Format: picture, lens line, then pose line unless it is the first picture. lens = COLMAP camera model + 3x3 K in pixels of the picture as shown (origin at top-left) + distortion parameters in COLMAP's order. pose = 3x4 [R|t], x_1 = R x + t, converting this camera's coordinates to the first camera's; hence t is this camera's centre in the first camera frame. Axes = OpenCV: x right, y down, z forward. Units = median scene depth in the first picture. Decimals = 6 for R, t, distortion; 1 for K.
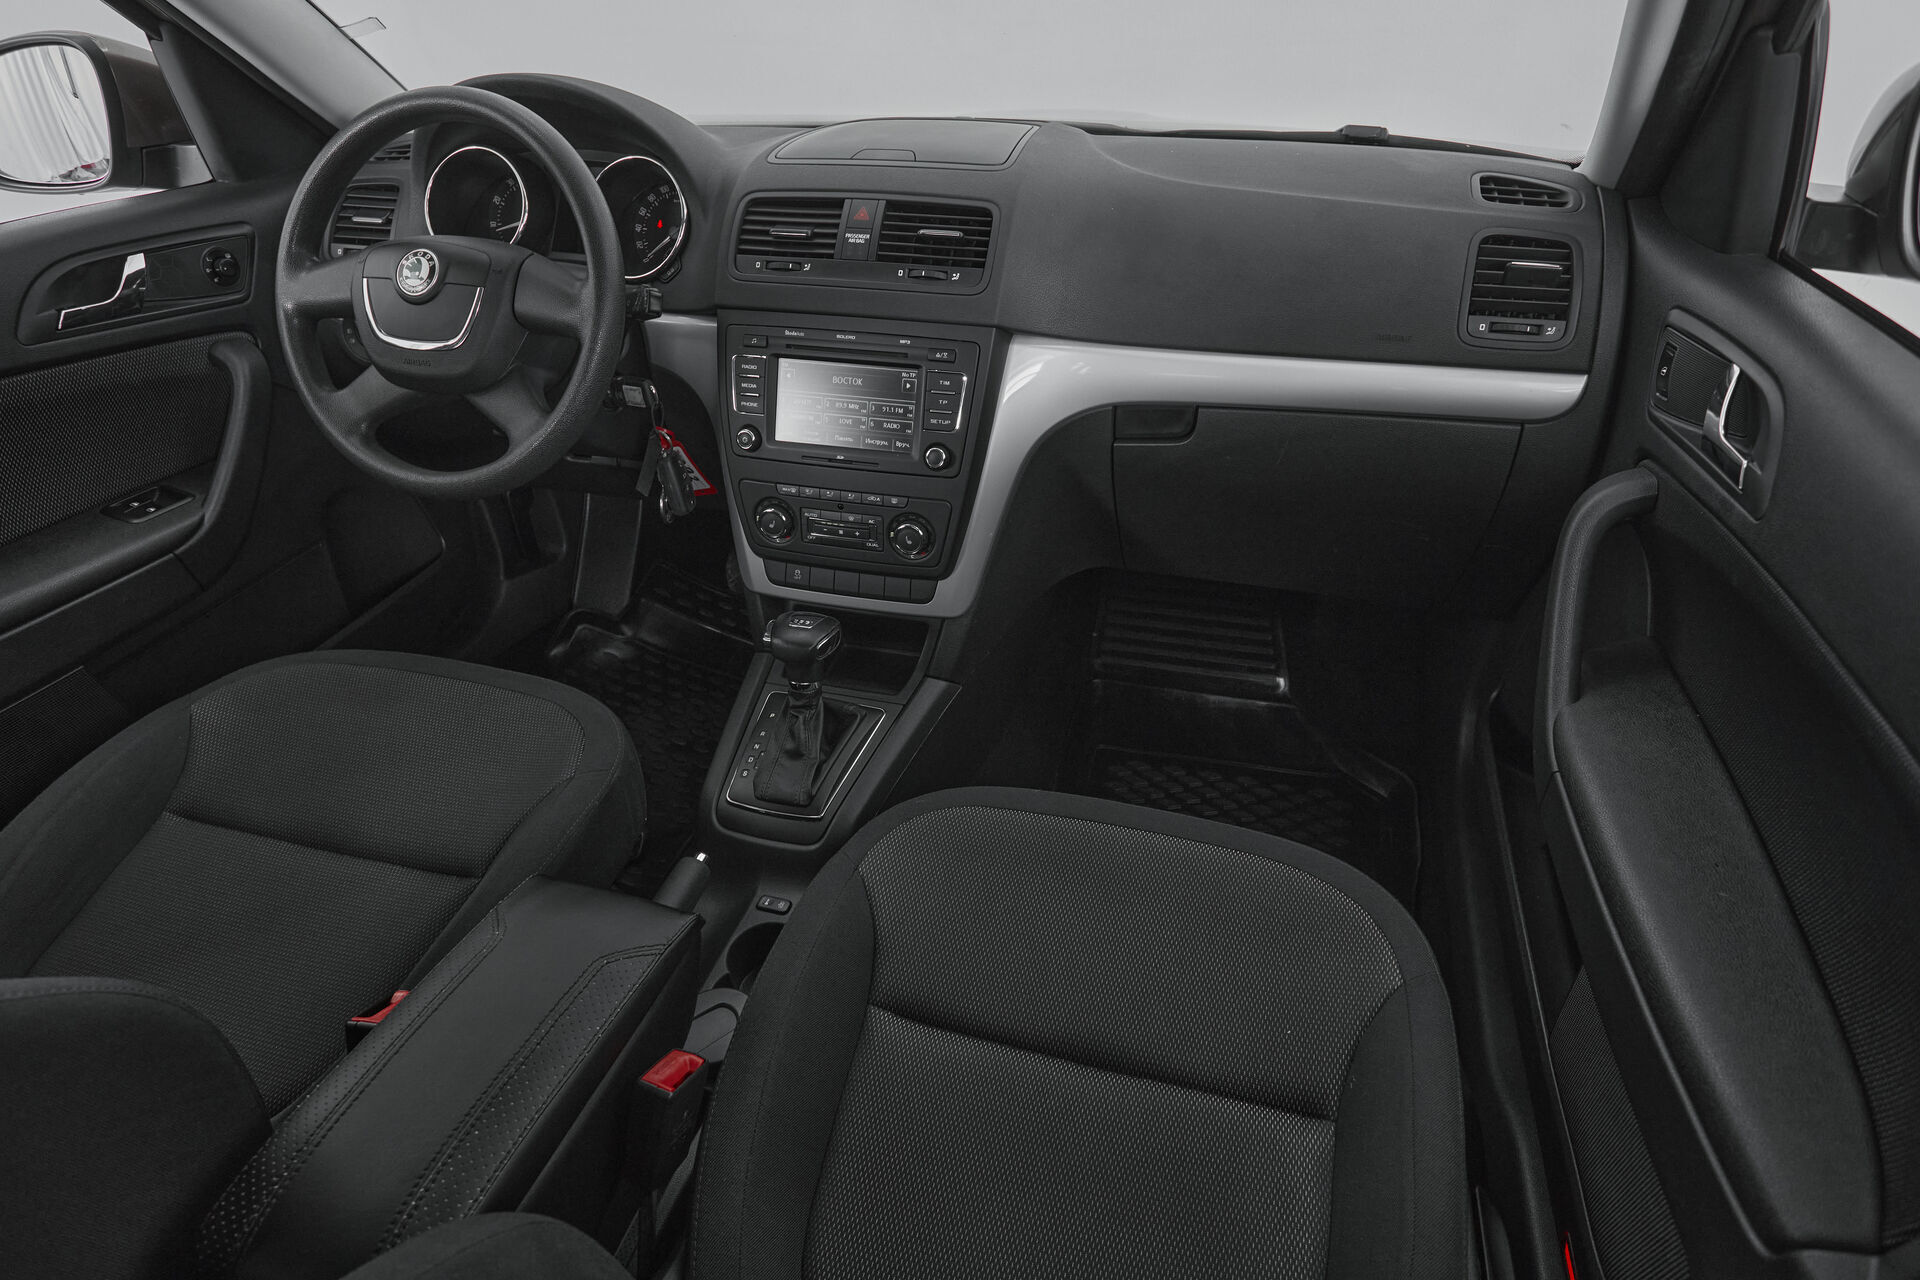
lens RADIAL K [[1082.0, 0, 954.6], [0, 1082.0, 646.7], [0, 0, 1]] dist [0.026399, -0.010297]
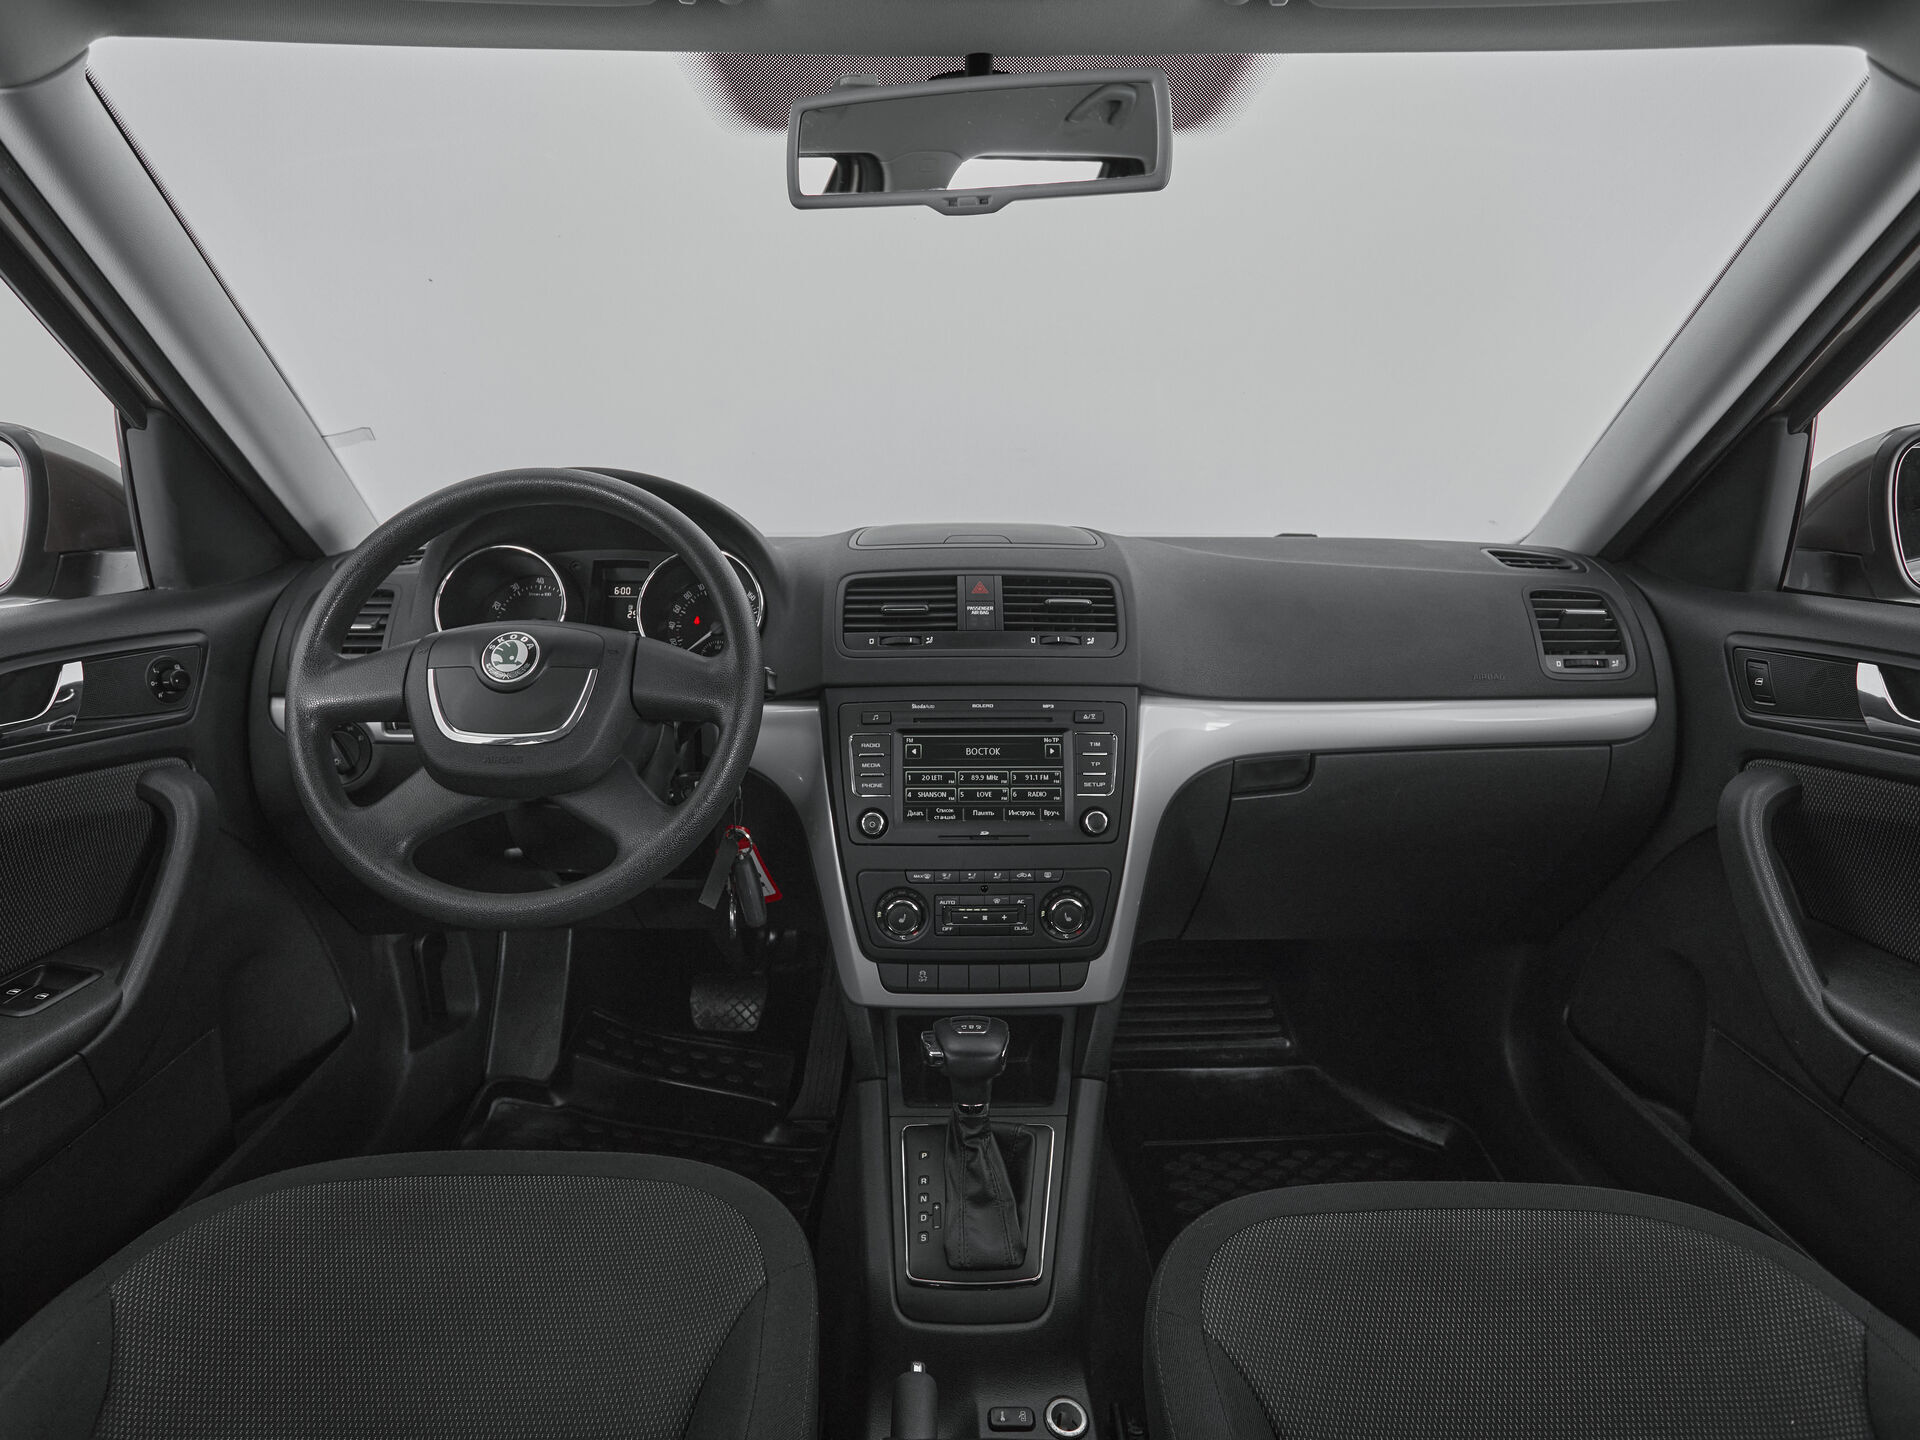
lens RADIAL K [[1014.6, 0, 934.7], [0, 1014.6, 724.8], [0, 0, 1]] dist [-0.002190, -0.001461]
pose [[0.956928, -0.053355, 0.285381, -0.378655], [0.143785, 0.941048, -0.306193, -0.006682], [-0.252220, 0.334038, 0.908187, 0.209862]]
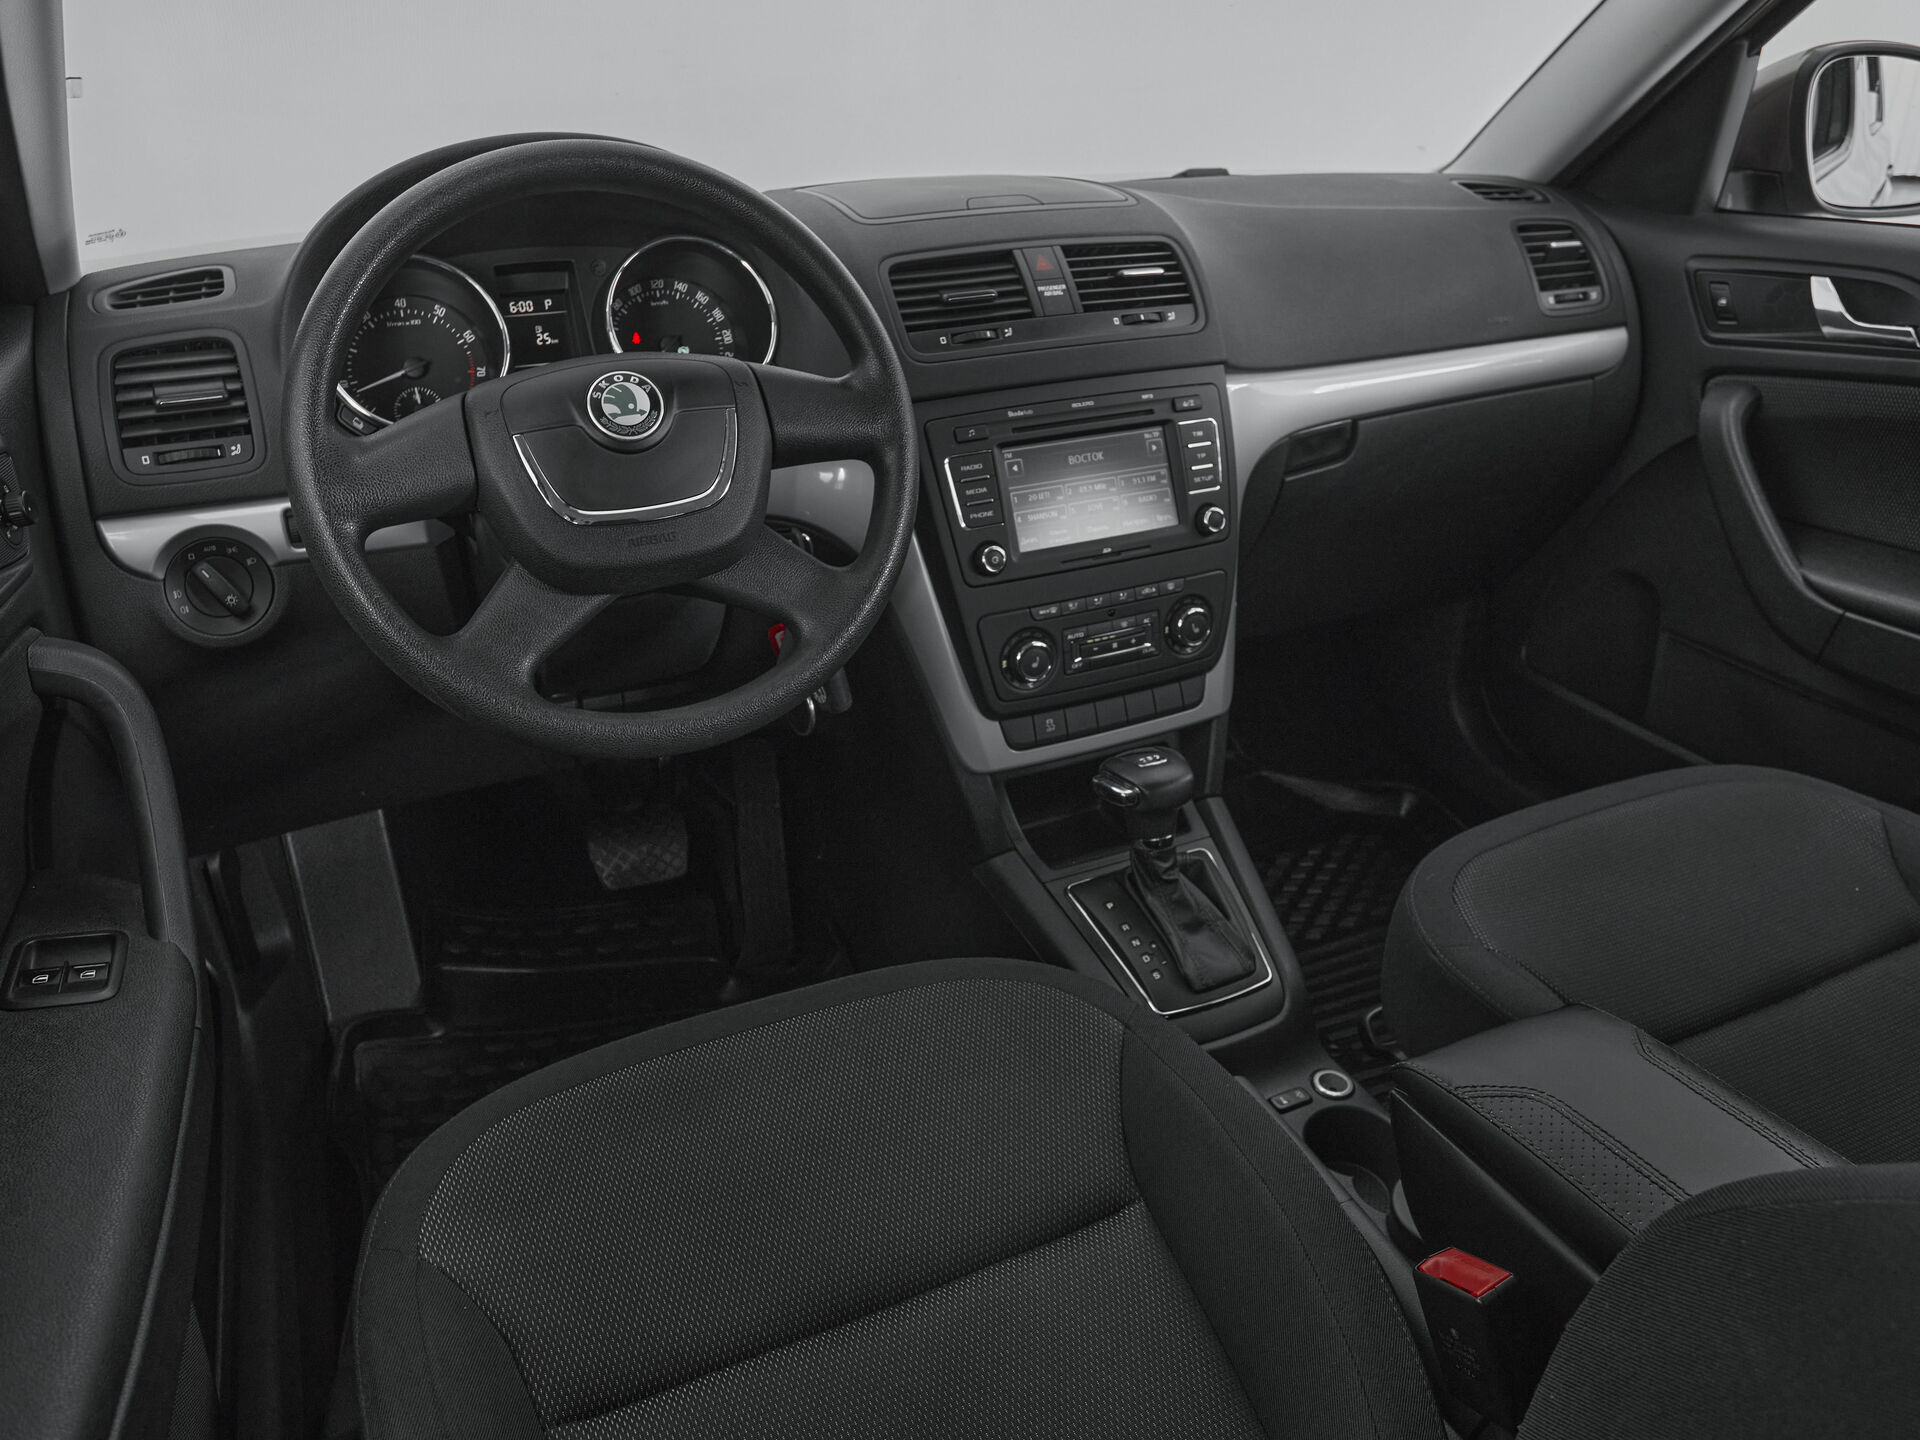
lens RADIAL K [[1443.2, 0, 978.2], [0, 1443.2, 725.8], [0, 0, 1]] dist [-0.063469, 0.054538]
pose [[0.741101, -0.285046, 0.607881, -0.845745], [0.370623, 0.928639, -0.016392, -0.072658], [-0.559829, 0.237443, 0.793859, 0.243360]]
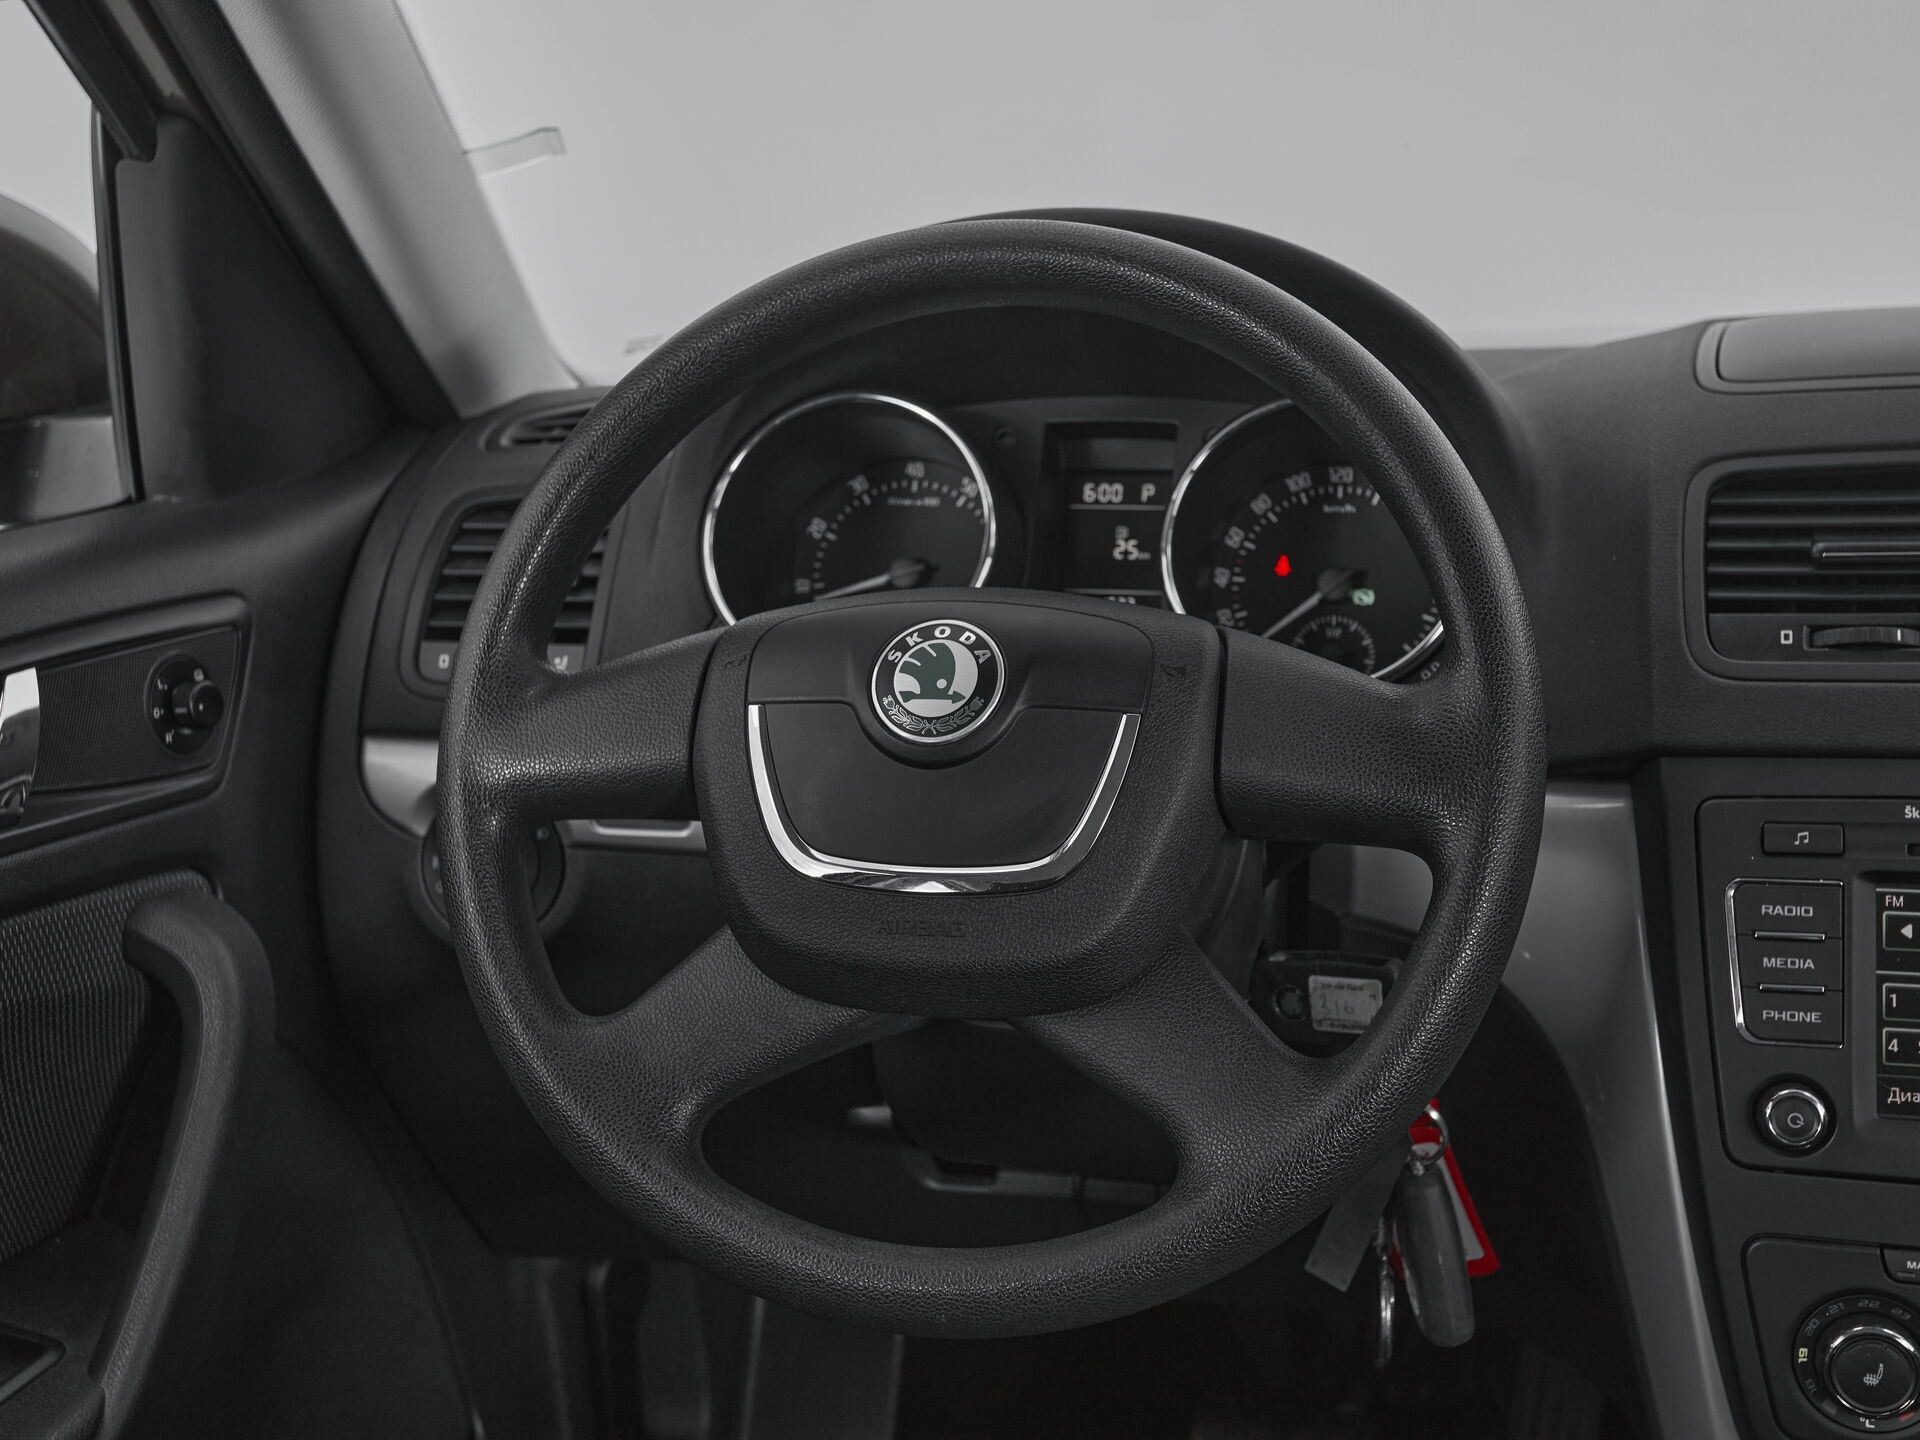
lens RADIAL K [[2364.2, 0, 933.9], [0, 2364.2, 724.5], [0, 0, 1]] dist [0.032734, 0.000000]
pose [[0.999287, -0.028552, 0.024701, -0.479160], [0.035143, 0.942540, -0.332239, -0.070681], [-0.013795, 0.332870, 0.942872, 0.265107]]
